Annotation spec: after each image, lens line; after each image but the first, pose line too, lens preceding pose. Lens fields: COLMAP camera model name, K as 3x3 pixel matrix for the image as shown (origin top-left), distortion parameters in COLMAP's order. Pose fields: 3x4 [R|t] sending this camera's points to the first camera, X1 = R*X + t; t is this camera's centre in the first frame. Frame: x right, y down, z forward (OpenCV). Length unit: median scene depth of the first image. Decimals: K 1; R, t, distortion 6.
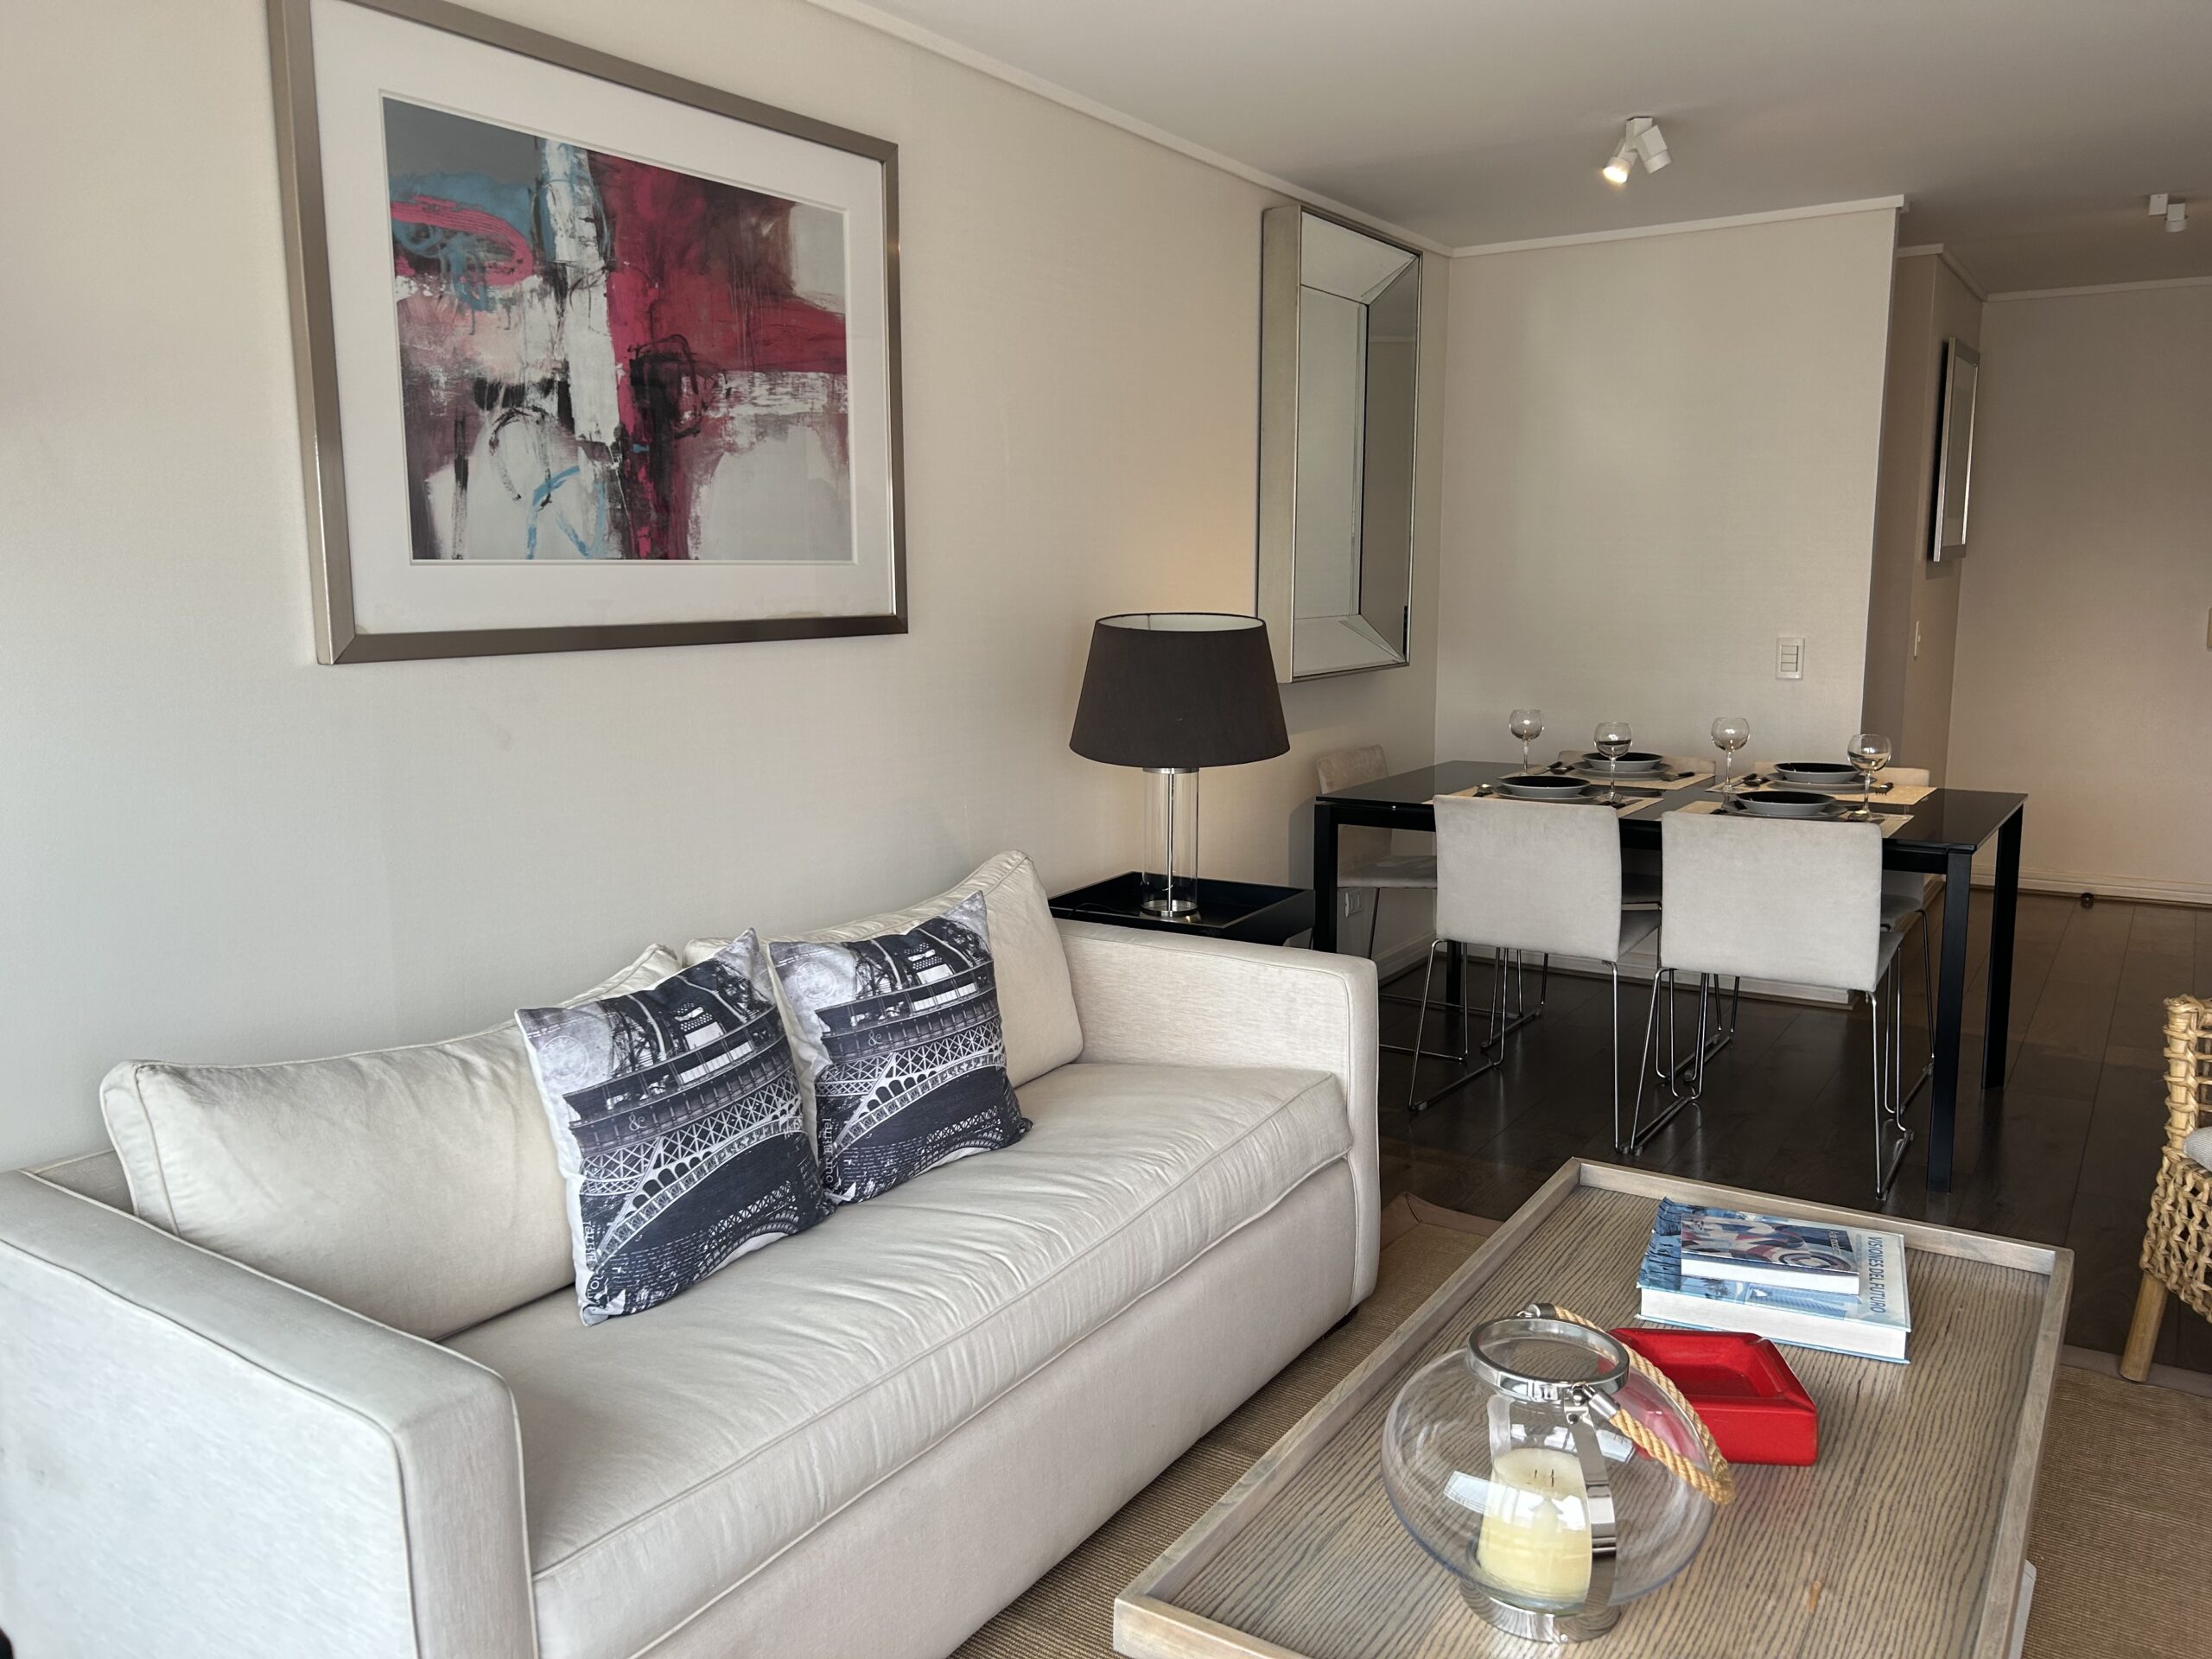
lens RADIAL K [[1650.1, 0, 1106.0], [0, 1650.1, 829.5], [0, 0, 1]] dist [0.128903, -0.225341]
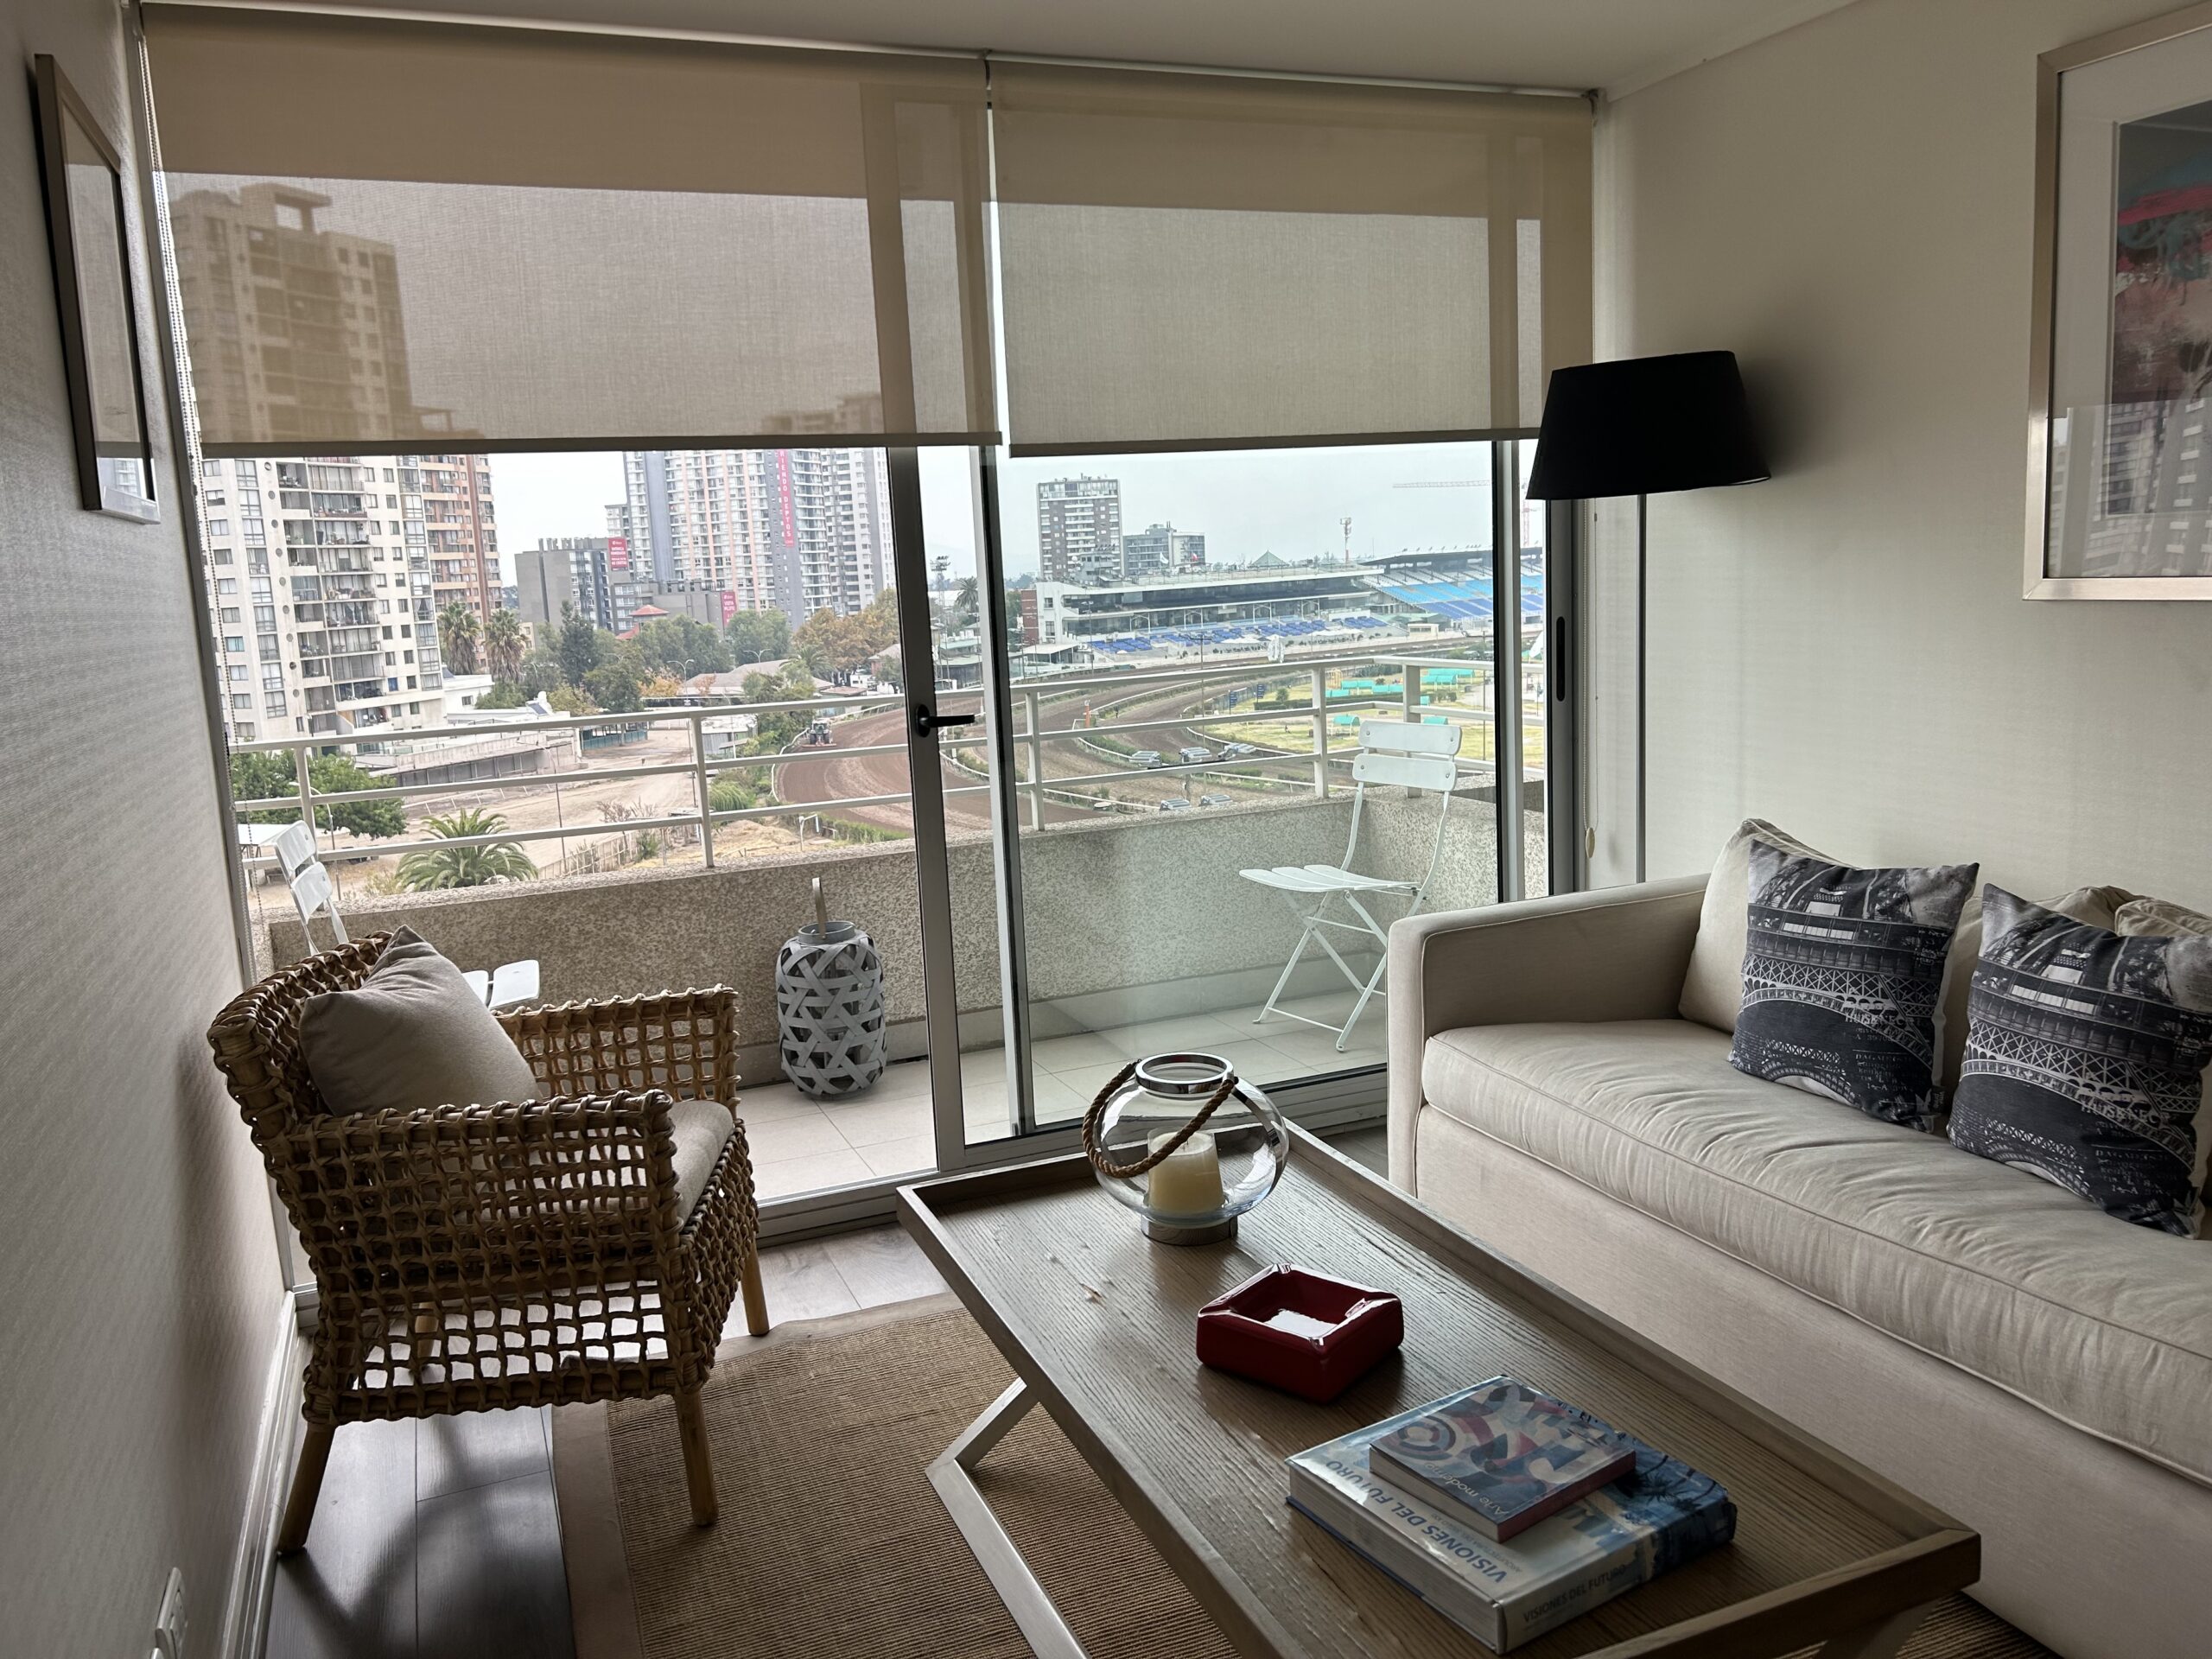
lens RADIAL K [[1683.7, 0, 1106.0], [0, 1683.7, 829.5], [0, 0, 1]] dist [0.010524, 0.001313]
pose [[-0.561355, 0.170250, -0.809874, 0.980968], [-0.072292, 0.964782, 0.252923, -0.196766], [0.824412, 0.200526, -0.529277, 1.092409]]
